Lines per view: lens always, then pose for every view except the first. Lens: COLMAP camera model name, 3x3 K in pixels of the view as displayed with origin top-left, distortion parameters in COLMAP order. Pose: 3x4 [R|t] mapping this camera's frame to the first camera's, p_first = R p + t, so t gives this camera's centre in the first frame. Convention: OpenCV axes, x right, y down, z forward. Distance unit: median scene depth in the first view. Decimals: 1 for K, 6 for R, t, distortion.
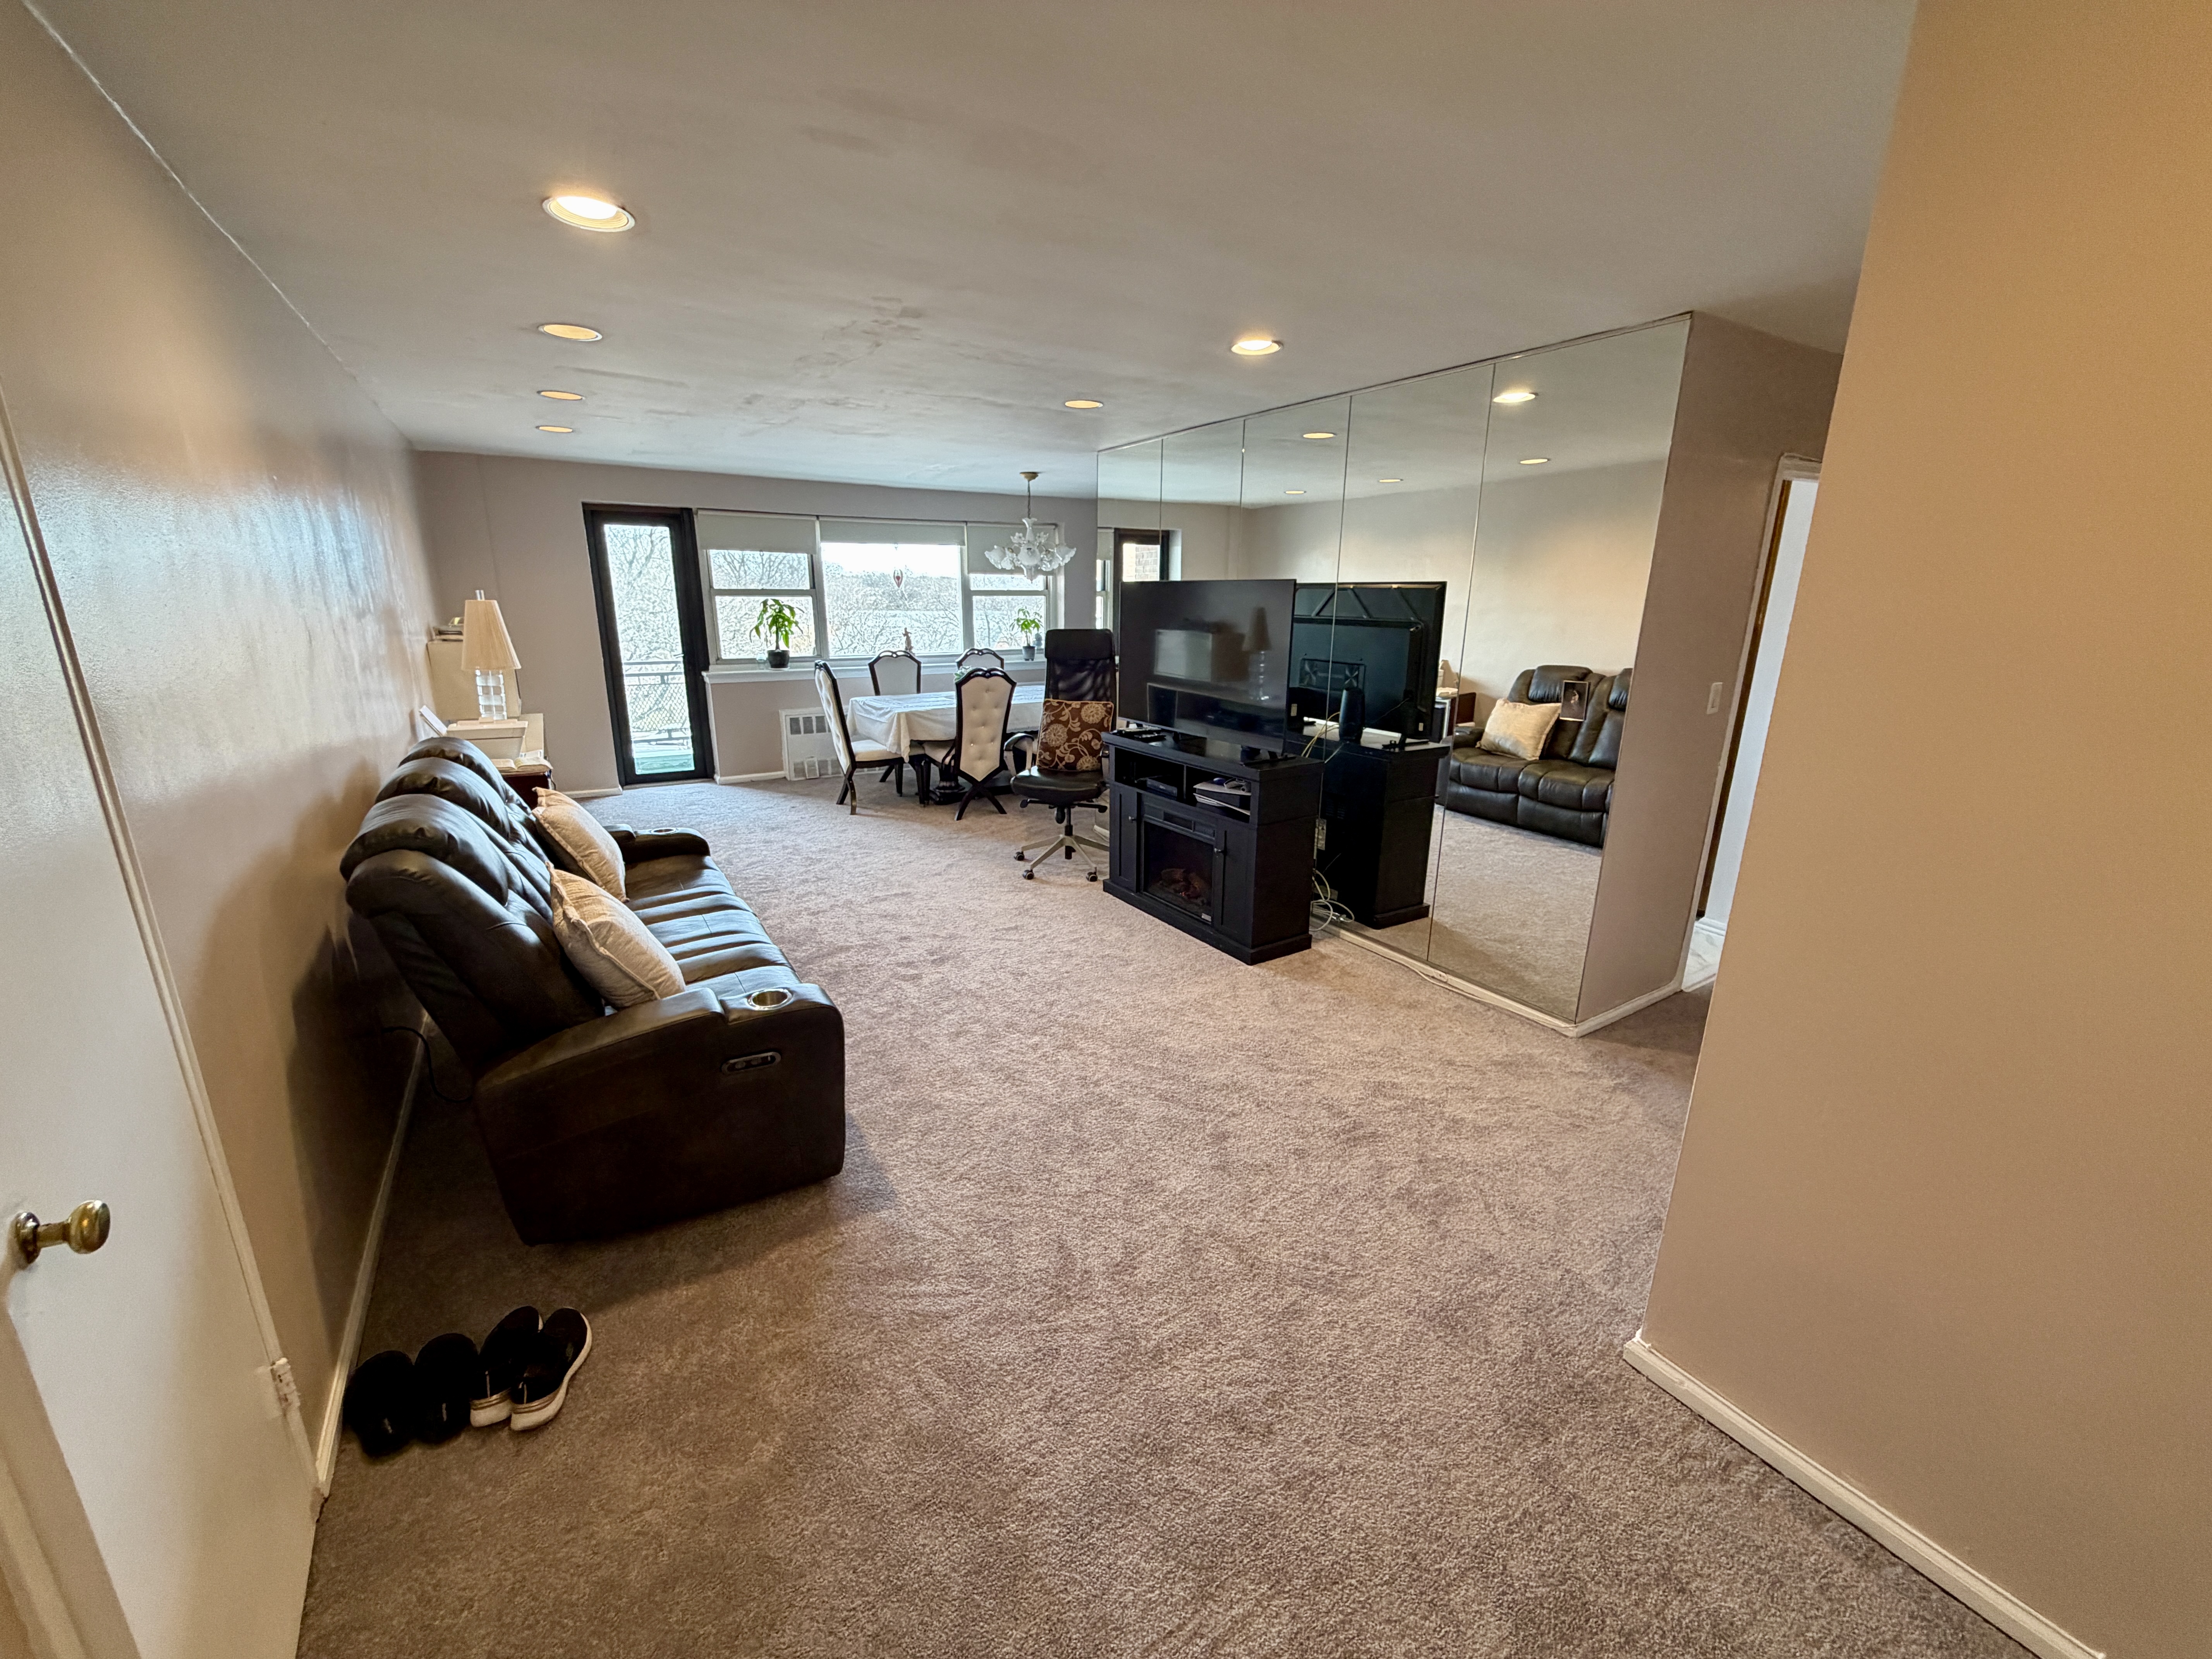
lens RADIAL K [[886.7, 0, 1106.2], [0, 886.7, 823.2], [0, 0, 1]] dist [-0.001064, 0.000378]
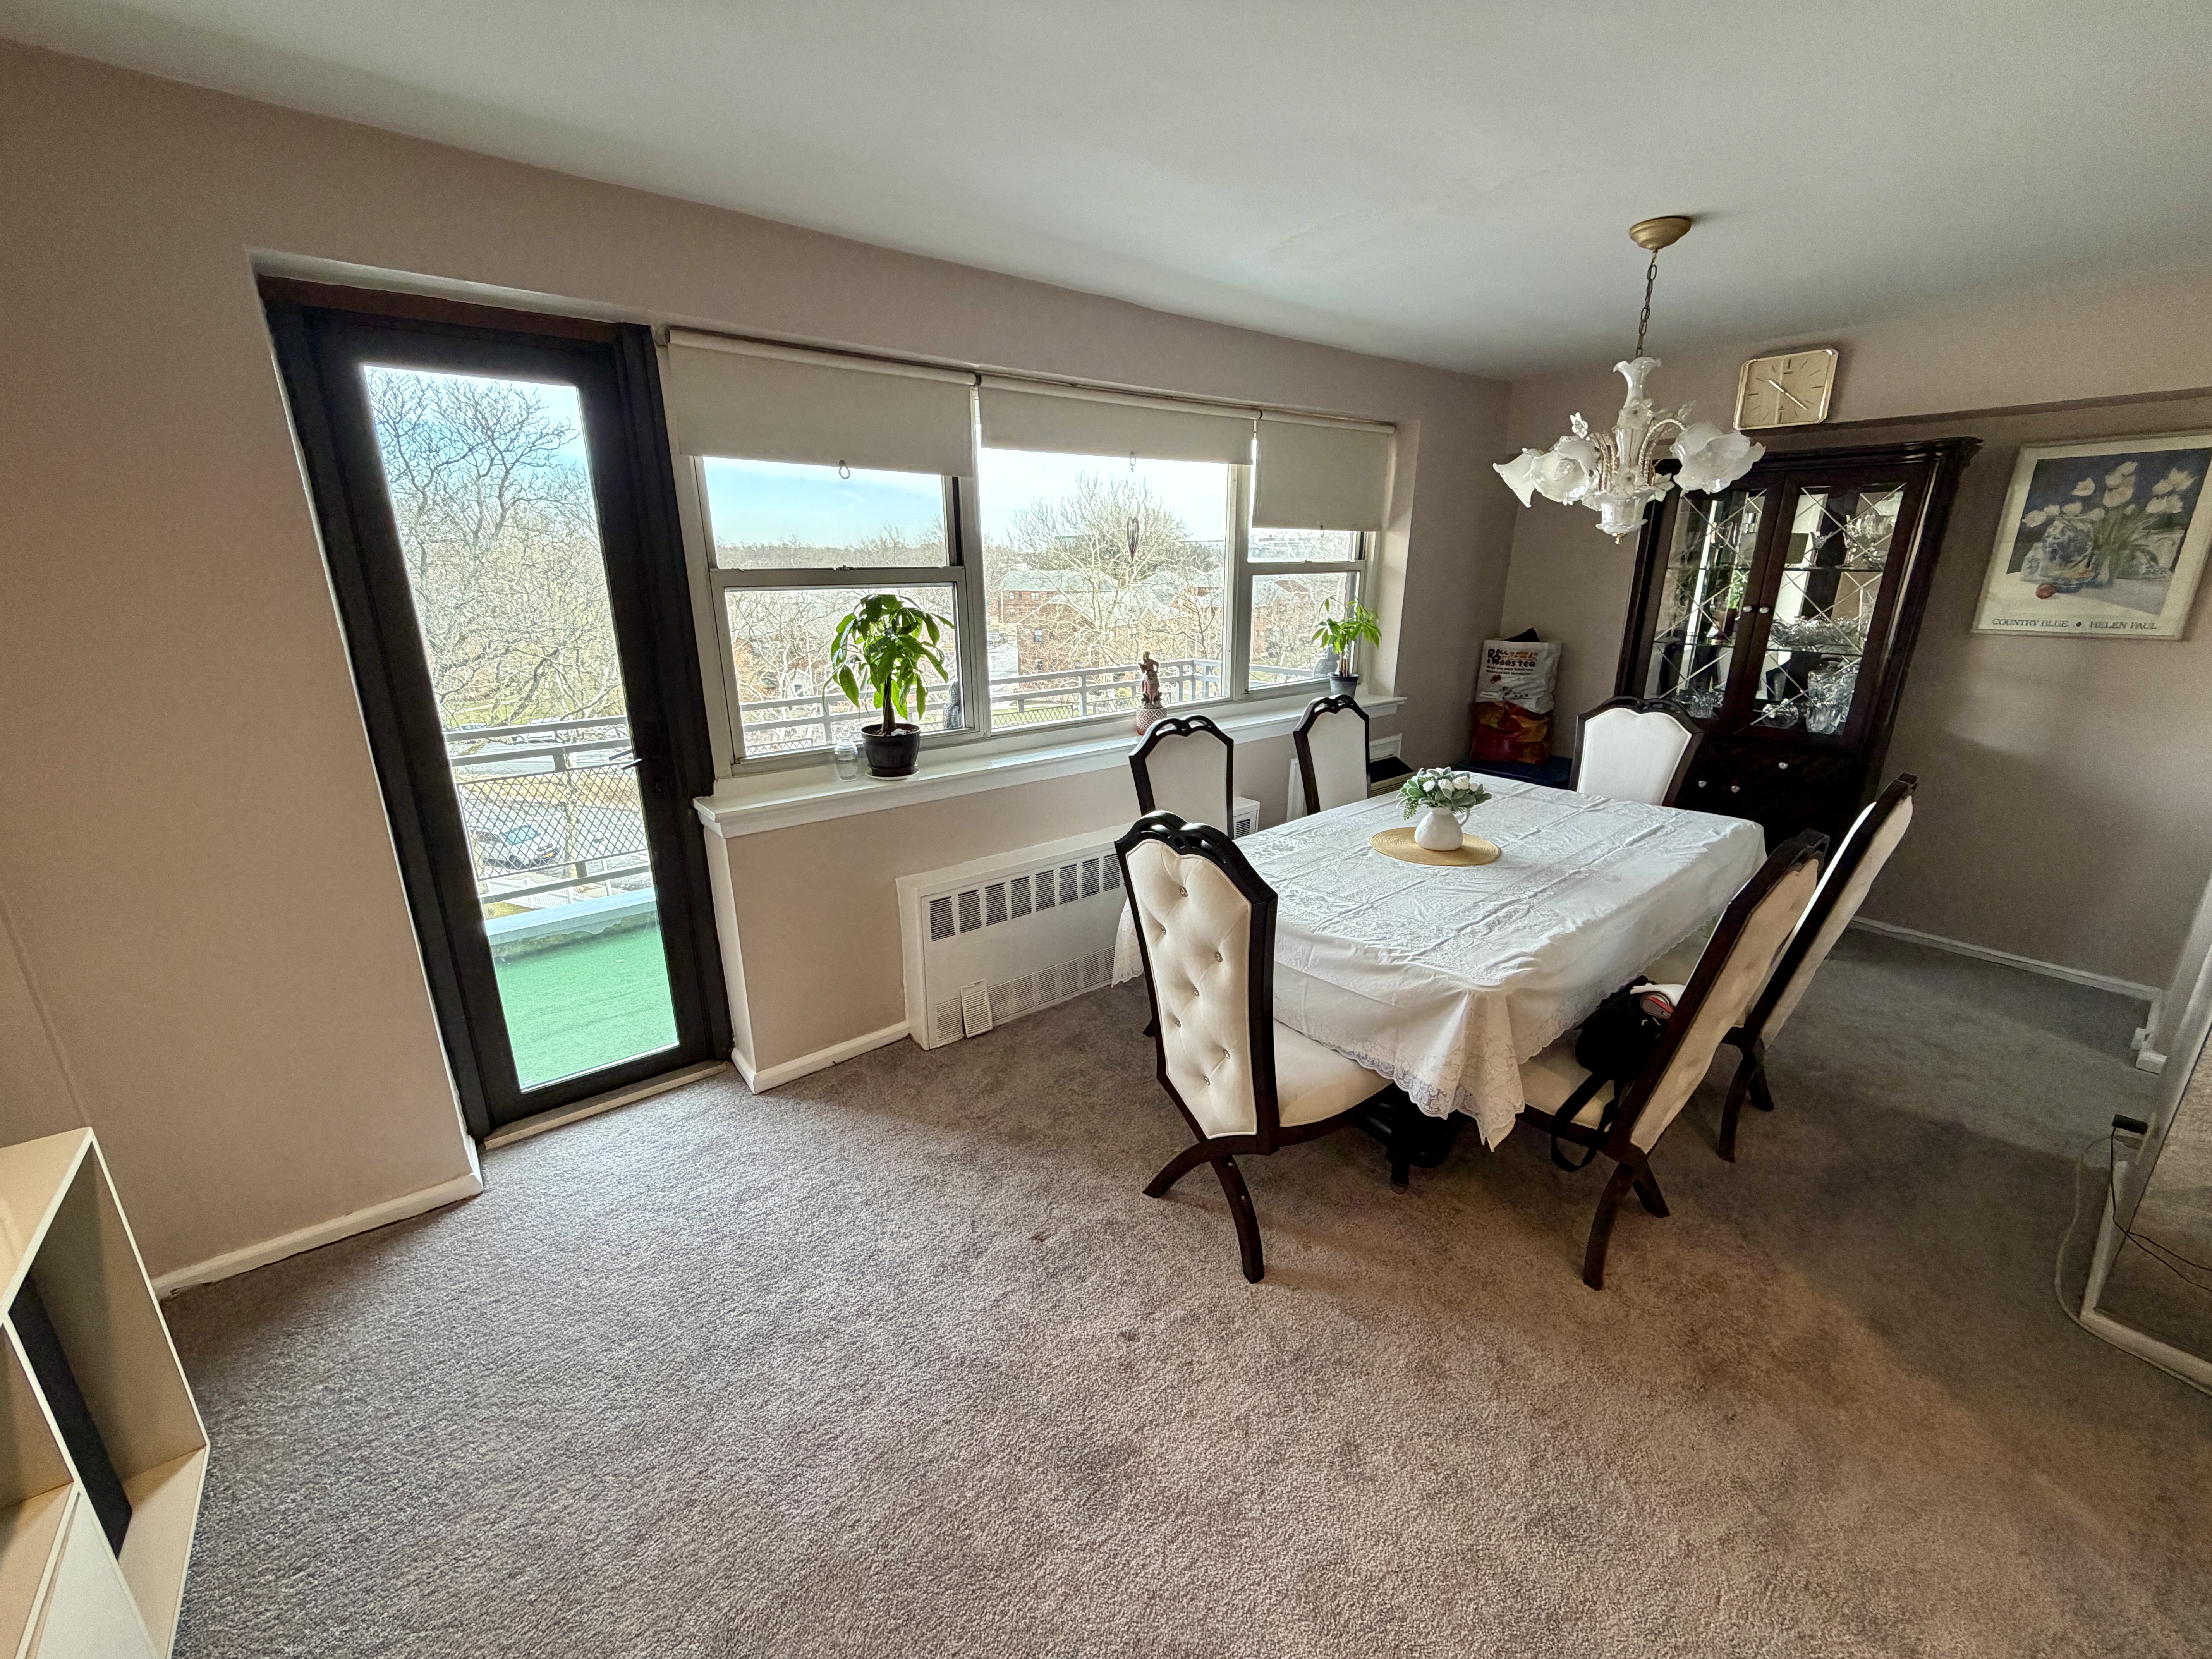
lens RADIAL K [[886.7, 0, 1102.0], [0, 886.7, 825.4], [0, 0, 1]] dist [-0.001064, 0.000378]
pose [[0.993388, -0.043474, 0.106252, -0.437836], [0.039626, 0.998489, 0.038069, -0.222786], [-0.107746, -0.033607, 0.993610, 0.824759]]
